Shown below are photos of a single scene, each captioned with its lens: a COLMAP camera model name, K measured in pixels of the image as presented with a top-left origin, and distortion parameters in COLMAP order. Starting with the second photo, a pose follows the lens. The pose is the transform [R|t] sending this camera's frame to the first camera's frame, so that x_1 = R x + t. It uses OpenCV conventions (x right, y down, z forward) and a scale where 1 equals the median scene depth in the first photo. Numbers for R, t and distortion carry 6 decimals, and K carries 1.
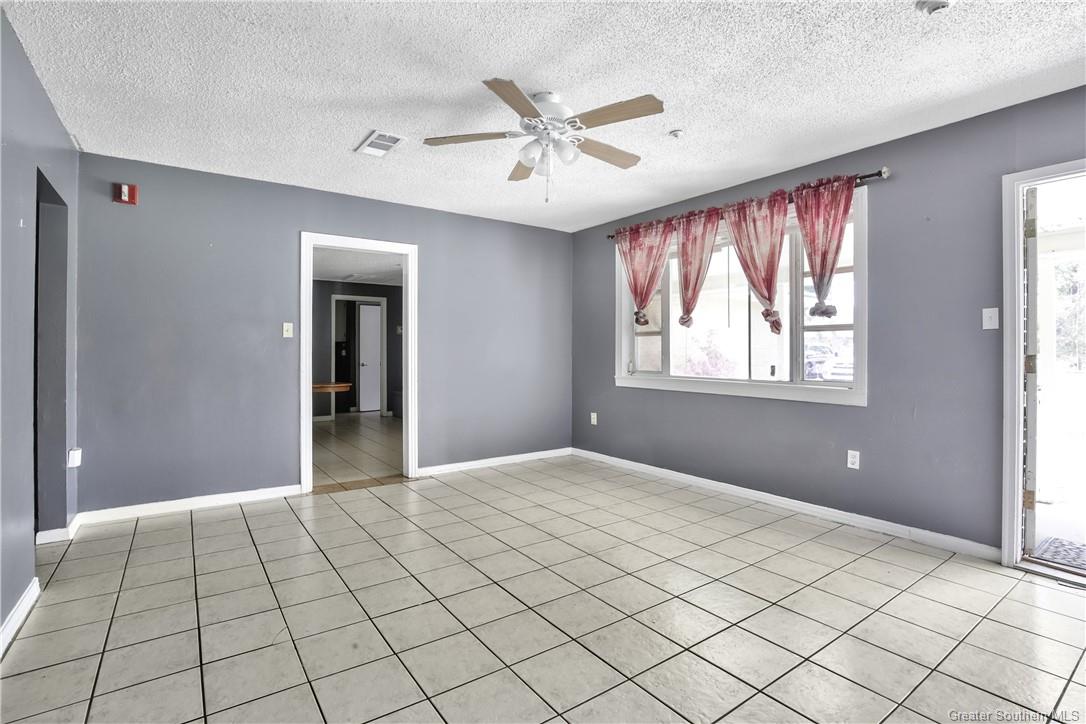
lens RADIAL K [[498.6, 0, 541.4], [0, 498.6, 359.1], [0, 0, 1]] dist [-0.003470, 0.001380]
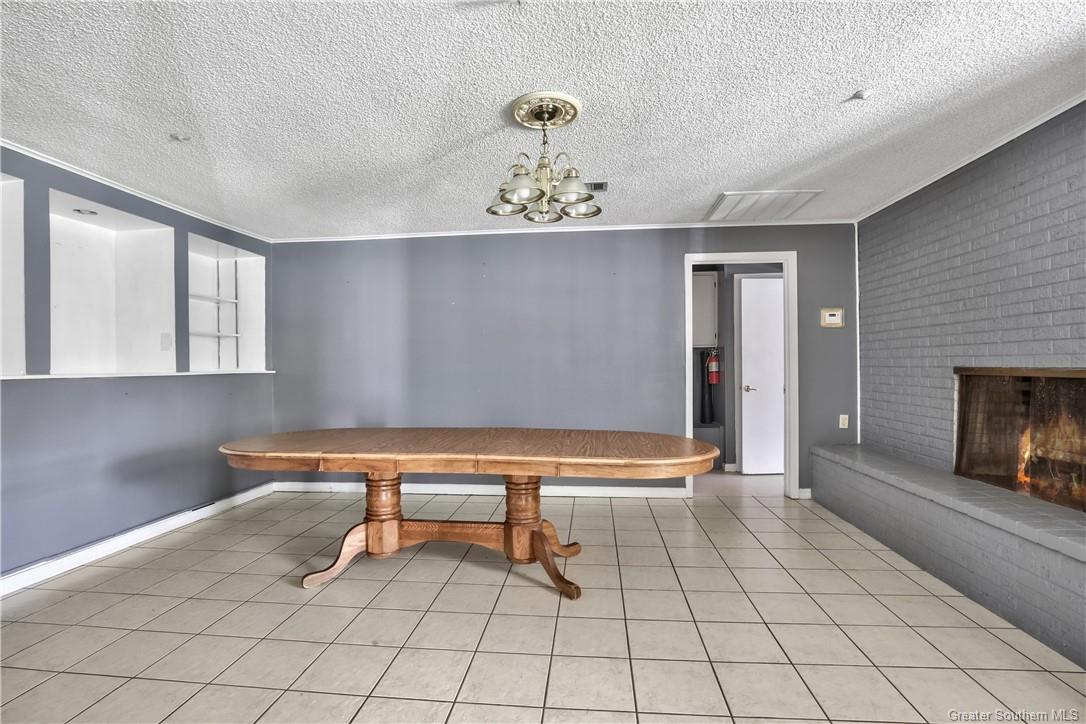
lens RADIAL K [[498.6, 0, 544.6], [0, 498.6, 365.0], [0, 0, 1]] dist [-0.003470, 0.001380]
pose [[0.744522, -0.003656, -0.667588, -0.171053], [0.002941, 0.999993, -0.002197, -0.013562], [0.667591, -0.000328, 0.744528, 0.477866]]
